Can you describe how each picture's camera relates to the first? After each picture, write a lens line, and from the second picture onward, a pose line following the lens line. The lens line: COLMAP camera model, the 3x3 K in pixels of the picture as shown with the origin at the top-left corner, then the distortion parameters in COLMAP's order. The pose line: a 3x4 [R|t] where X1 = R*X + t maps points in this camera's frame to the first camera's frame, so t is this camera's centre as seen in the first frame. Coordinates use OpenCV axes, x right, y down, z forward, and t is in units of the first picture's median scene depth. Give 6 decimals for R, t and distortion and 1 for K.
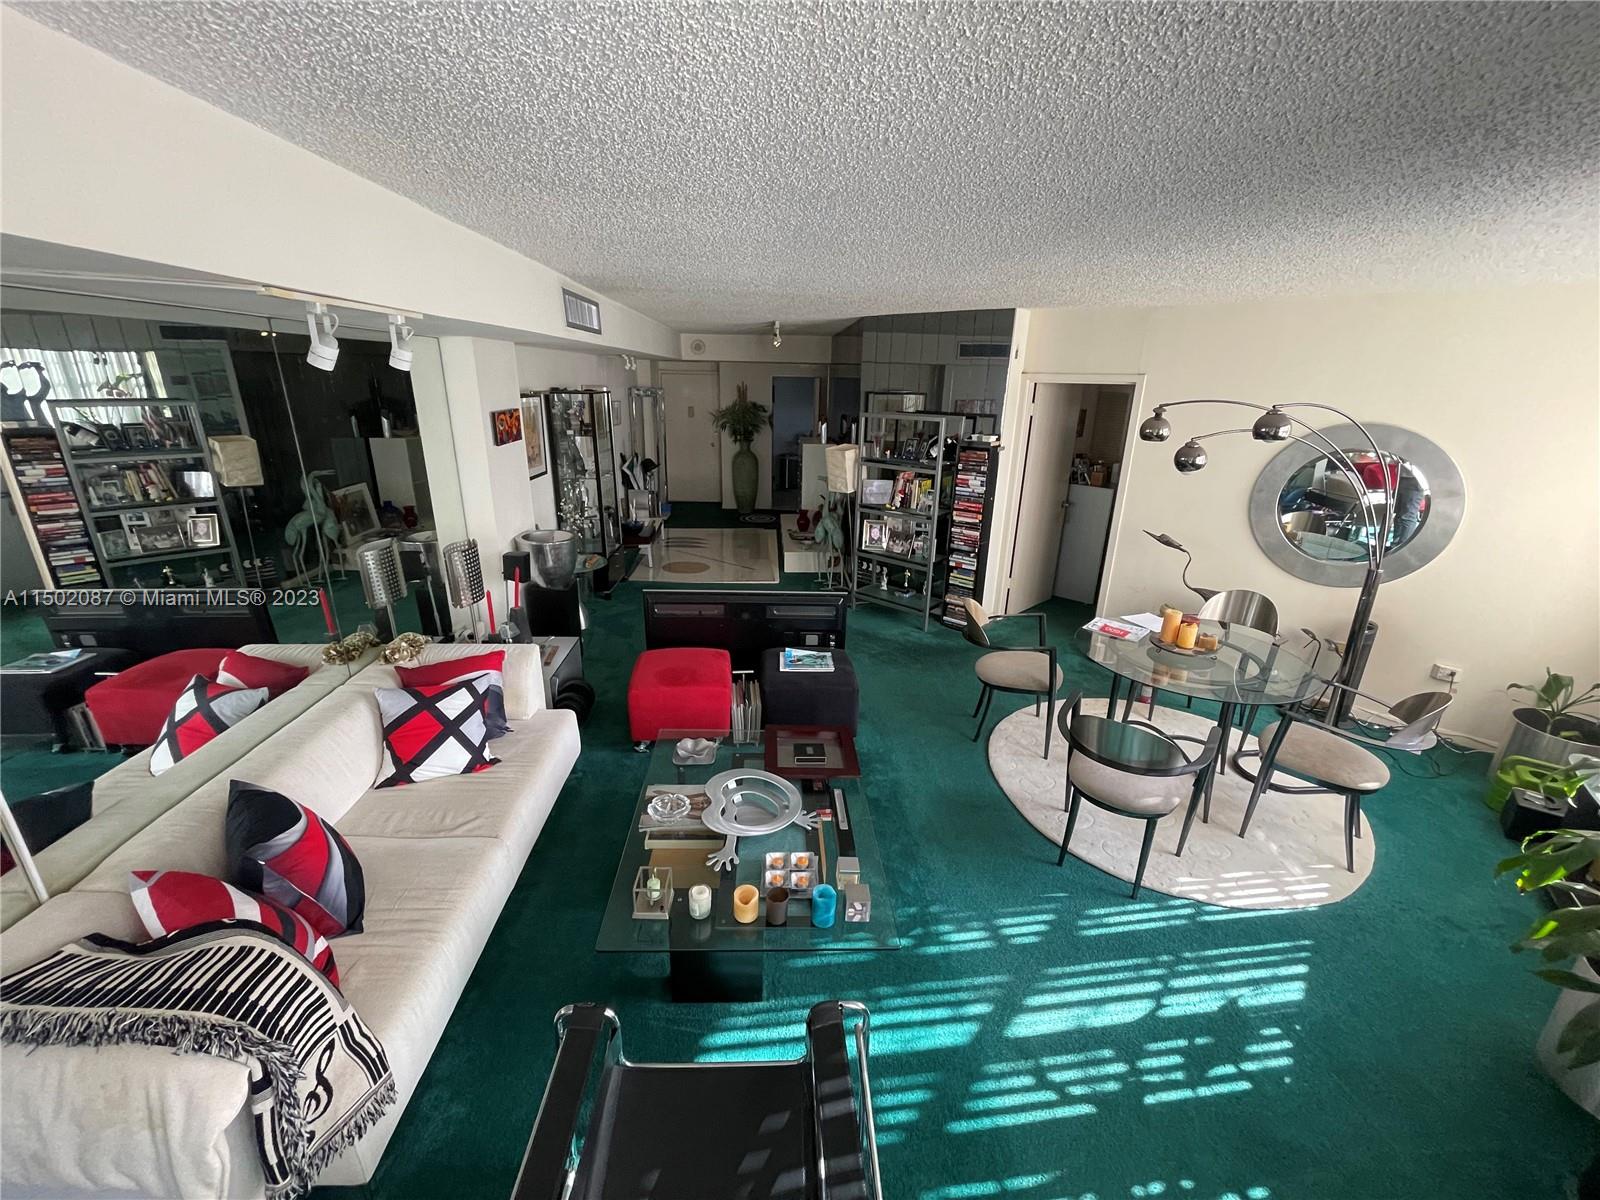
lens RADIAL K [[643.4, 0, 798.9], [0, 643.4, 598.2], [0, 0, 1]] dist [0.000657, -0.000520]
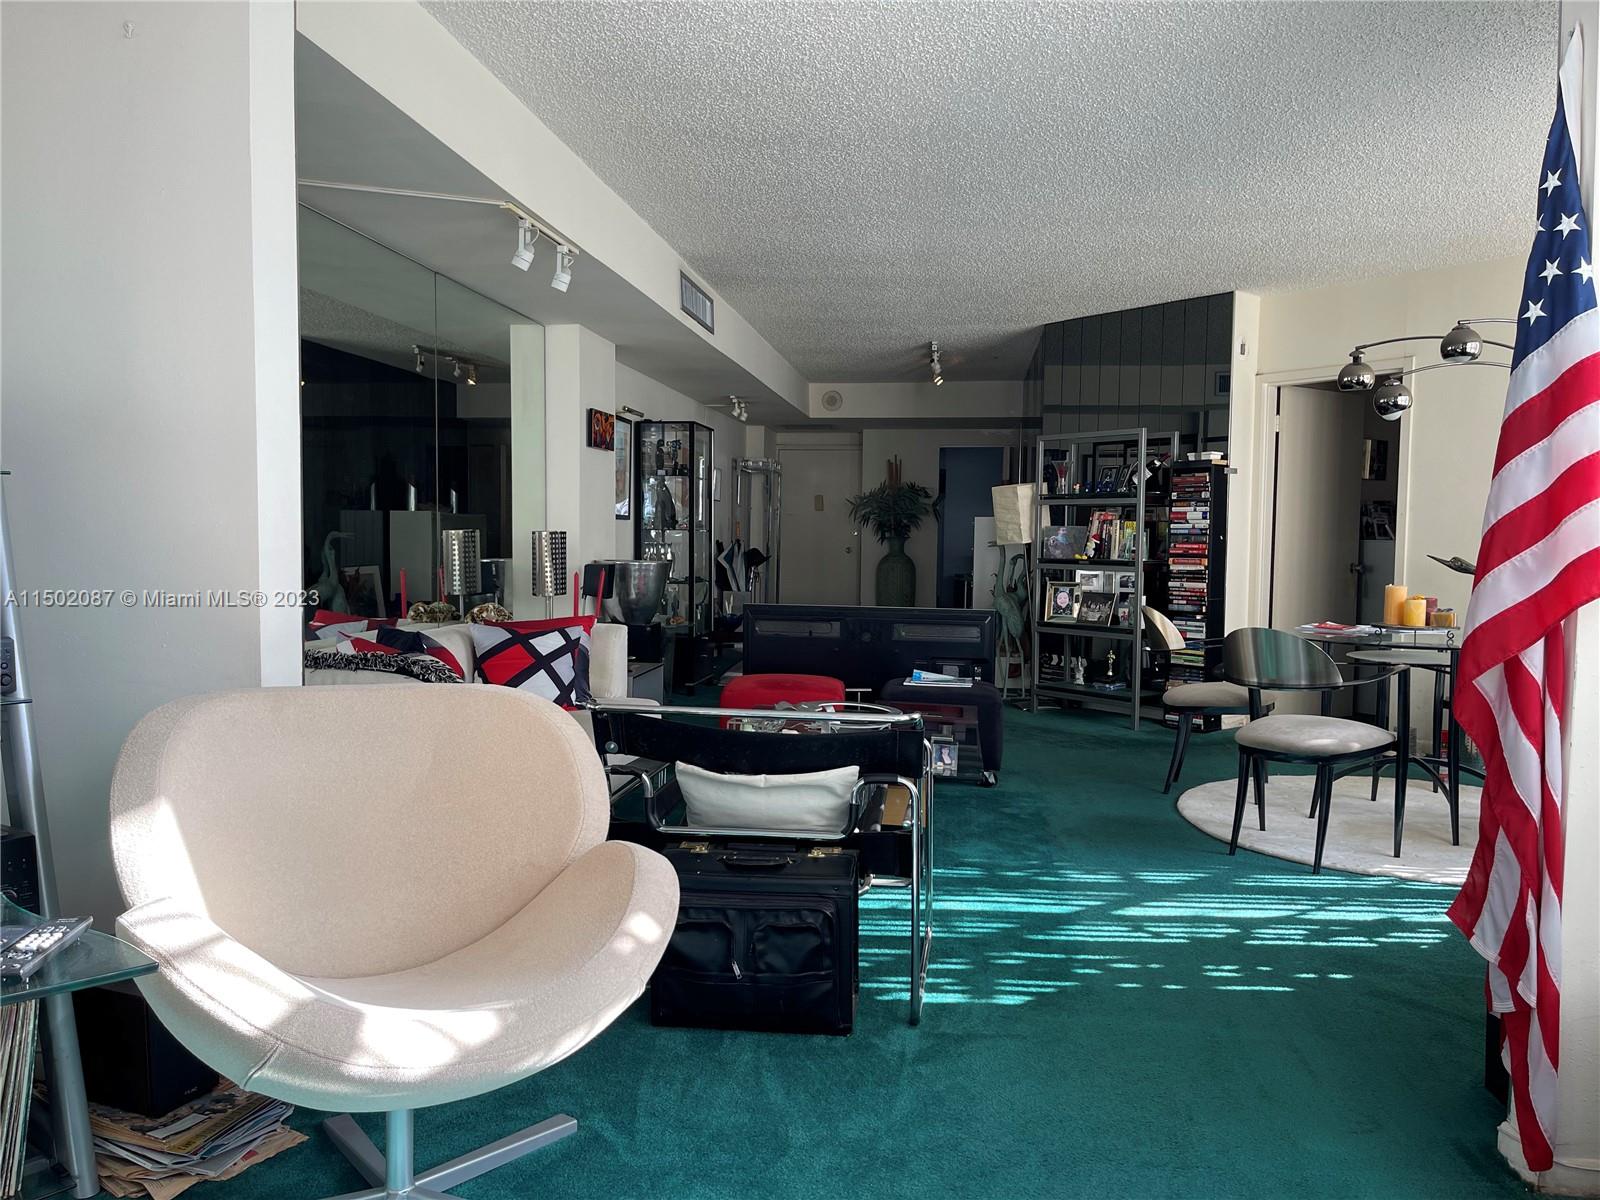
lens RADIAL K [[1196.8, 0, 805.0], [0, 1196.8, 606.1], [0, 0, 1]] dist [0.041842, -0.003009]
pose [[0.984383, 0.003204, -0.176010, 0.129198], [-0.050317, 0.963243, -0.263879, 0.485789], [0.168695, 0.268614, 0.948361, -0.541549]]
